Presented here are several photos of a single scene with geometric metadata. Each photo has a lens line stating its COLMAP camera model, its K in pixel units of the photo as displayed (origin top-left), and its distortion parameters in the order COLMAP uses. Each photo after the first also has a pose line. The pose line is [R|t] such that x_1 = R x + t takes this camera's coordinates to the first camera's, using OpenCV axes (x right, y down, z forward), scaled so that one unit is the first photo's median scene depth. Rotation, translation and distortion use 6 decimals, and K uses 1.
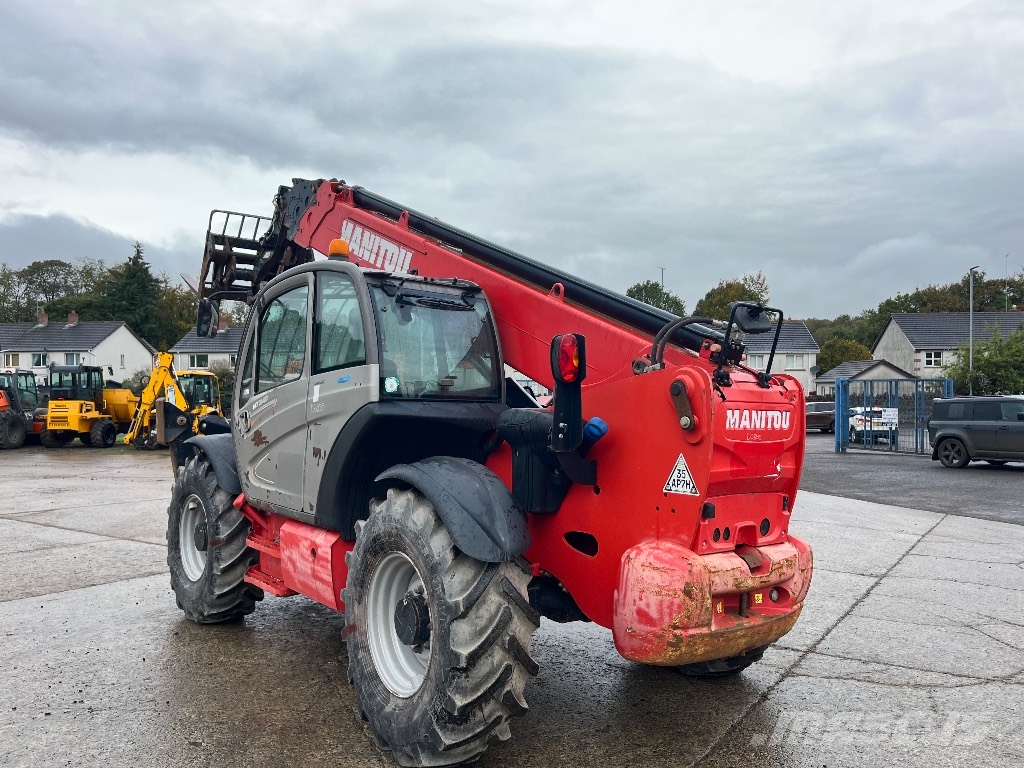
lens RADIAL K [[761.9, 0, 510.9], [0, 761.9, 388.4], [0, 0, 1]] dist [0.066098, -0.080096]
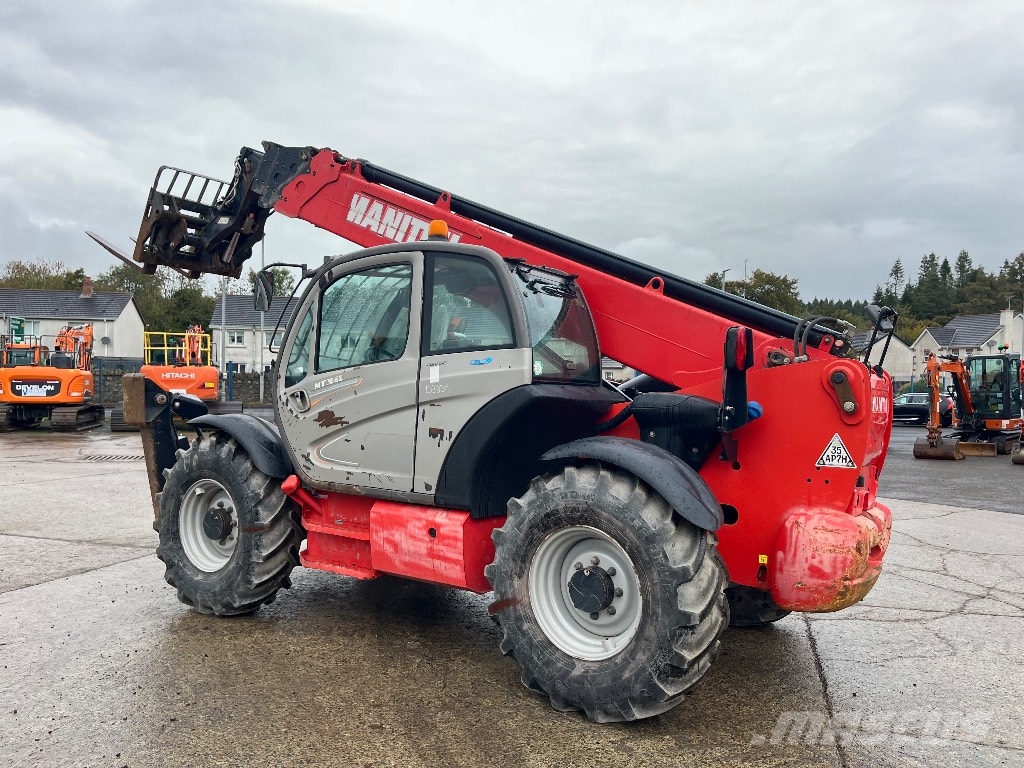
lens RADIAL K [[761.9, 0, 510.9], [0, 761.9, 388.4], [0, 0, 1]] dist [0.066098, -0.080096]
pose [[0.956033, 0.013068, 0.292969, -0.451565], [-0.020558, 0.999535, 0.022501, 0.000358], [-0.292539, -0.027534, 0.955857, 0.014840]]
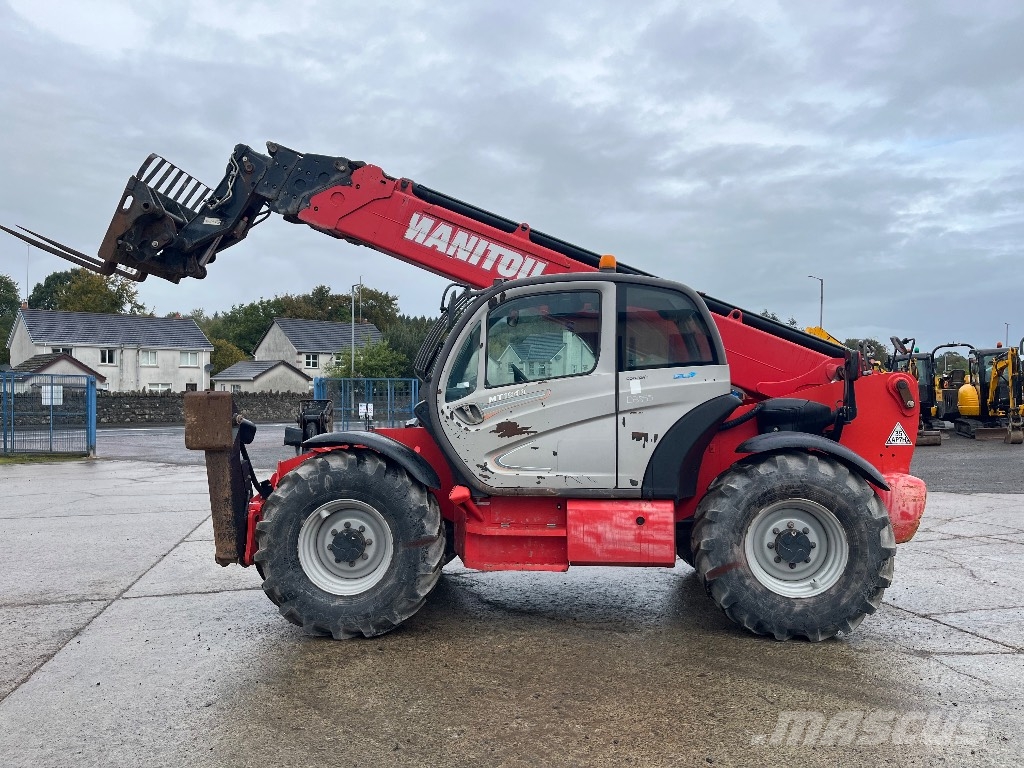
lens RADIAL K [[769.3, 0, 508.2], [0, 769.3, 386.3], [0, 0, 1]] dist [0.066642, -0.078261]
pose [[0.679284, 0.006779, 0.733844, -1.268406], [-0.006644, 0.999973, -0.003088, 0.010748], [-0.733845, -0.002778, 0.679311, 0.333876]]
